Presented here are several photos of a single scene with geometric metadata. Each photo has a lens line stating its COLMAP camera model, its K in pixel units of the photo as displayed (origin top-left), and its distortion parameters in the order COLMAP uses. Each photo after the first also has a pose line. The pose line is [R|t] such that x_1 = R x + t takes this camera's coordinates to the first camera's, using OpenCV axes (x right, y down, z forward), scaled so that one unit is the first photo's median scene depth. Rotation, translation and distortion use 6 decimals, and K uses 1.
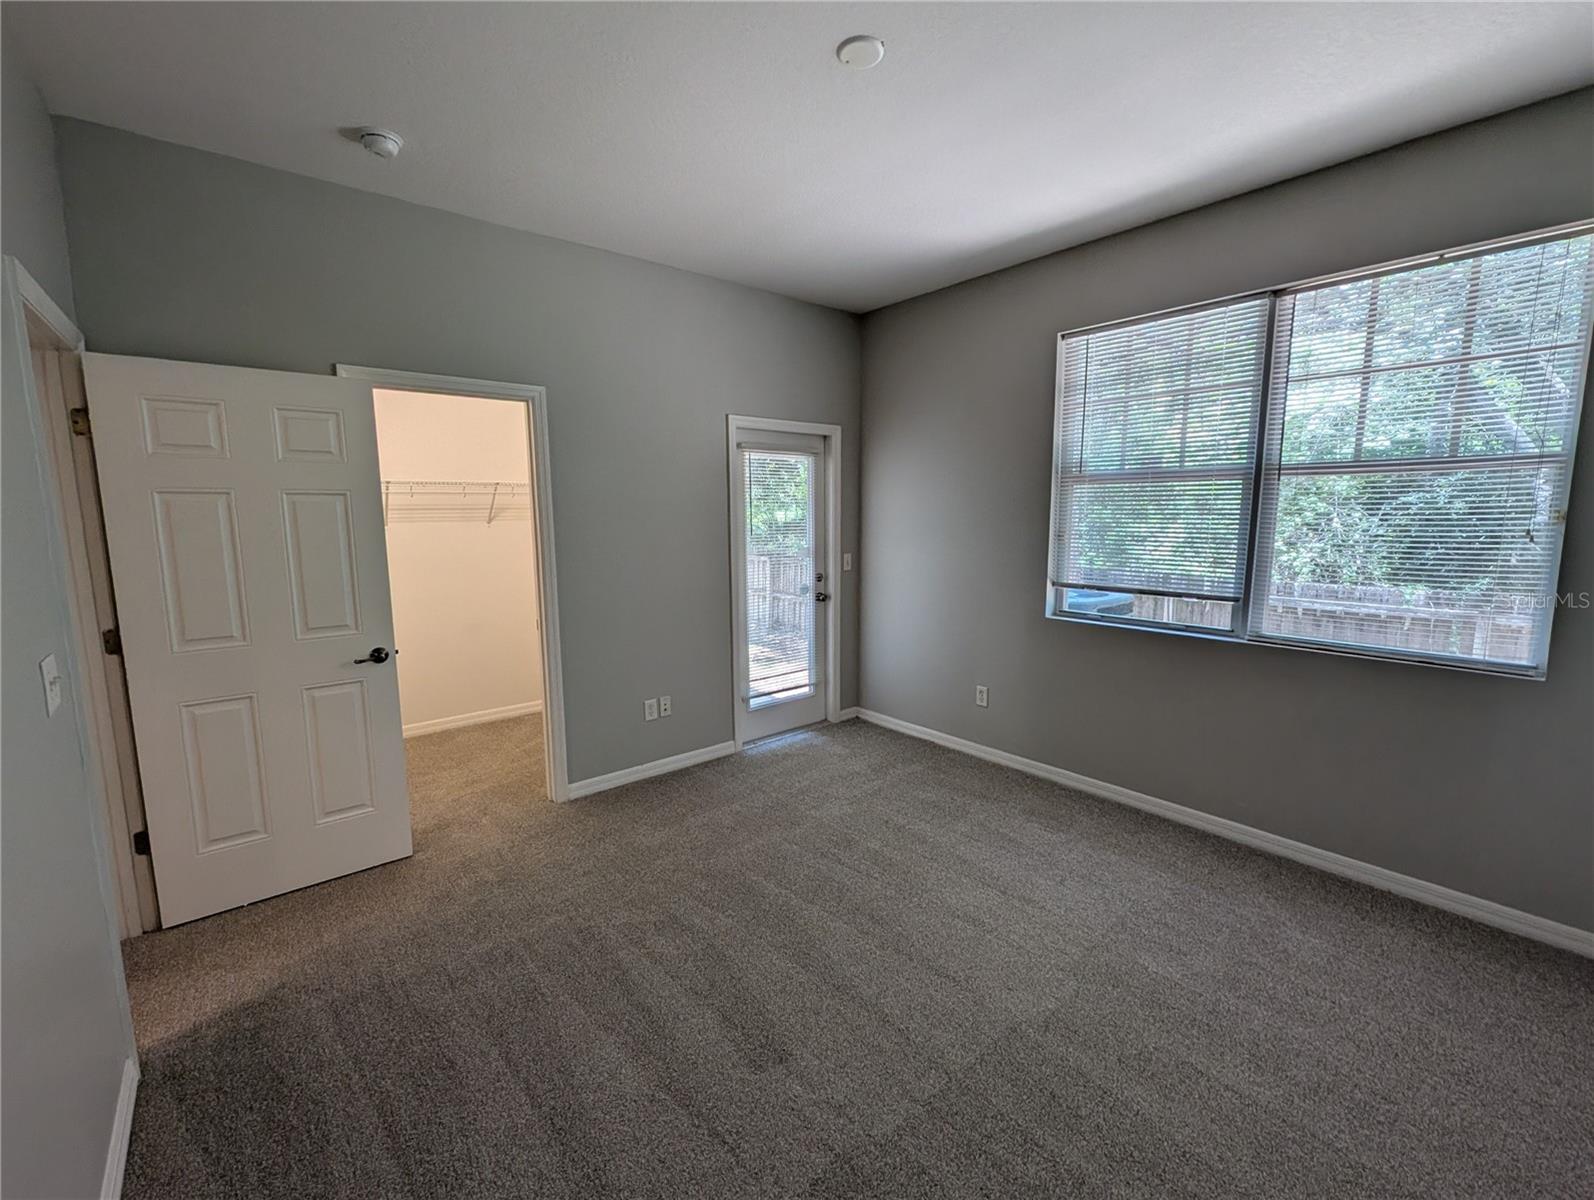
lens RADIAL K [[655.9, 0, 797.5], [0, 655.9, 597.7], [0, 0, 1]] dist [0.001275, -0.000159]
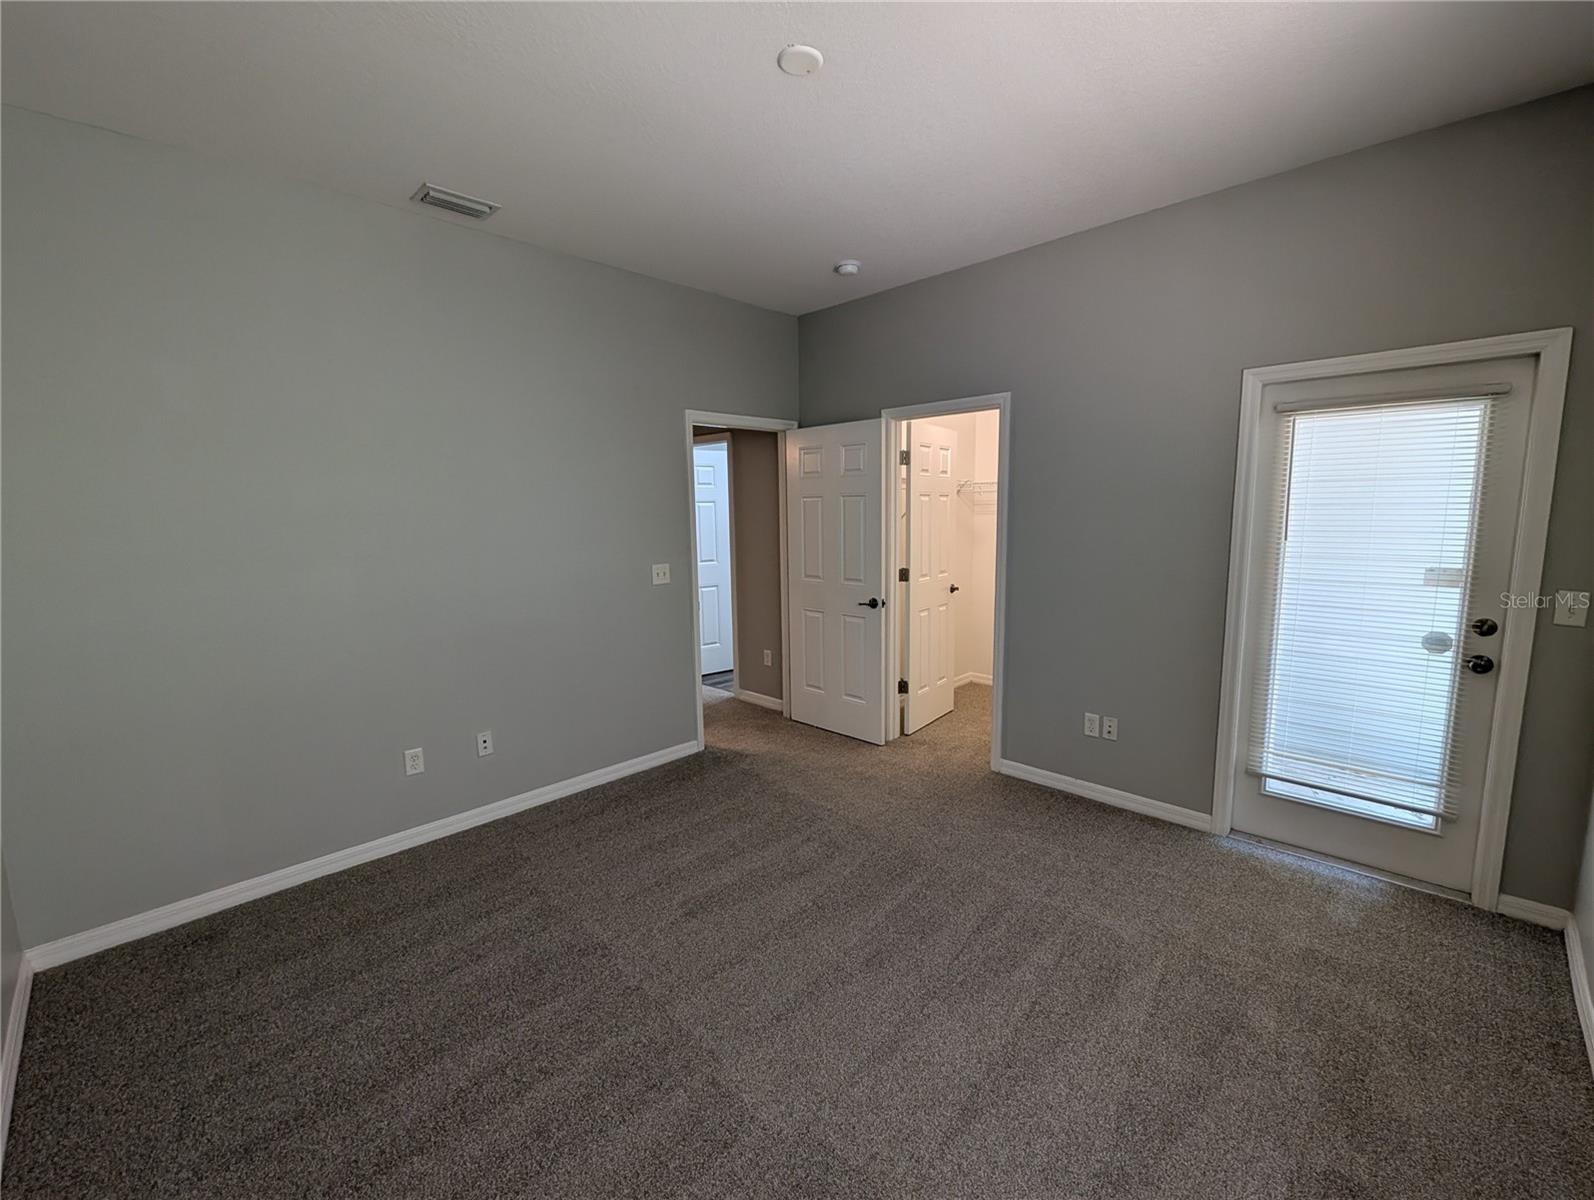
lens RADIAL K [[655.9, 0, 797.5], [0, 655.9, 597.7], [0, 0, 1]] dist [0.001275, -0.000159]
pose [[0.116158, 0.136535, -0.983802, 0.604829], [-0.121407, 0.985031, 0.122371, -0.064391], [0.985783, 0.105226, 0.130995, 0.471011]]
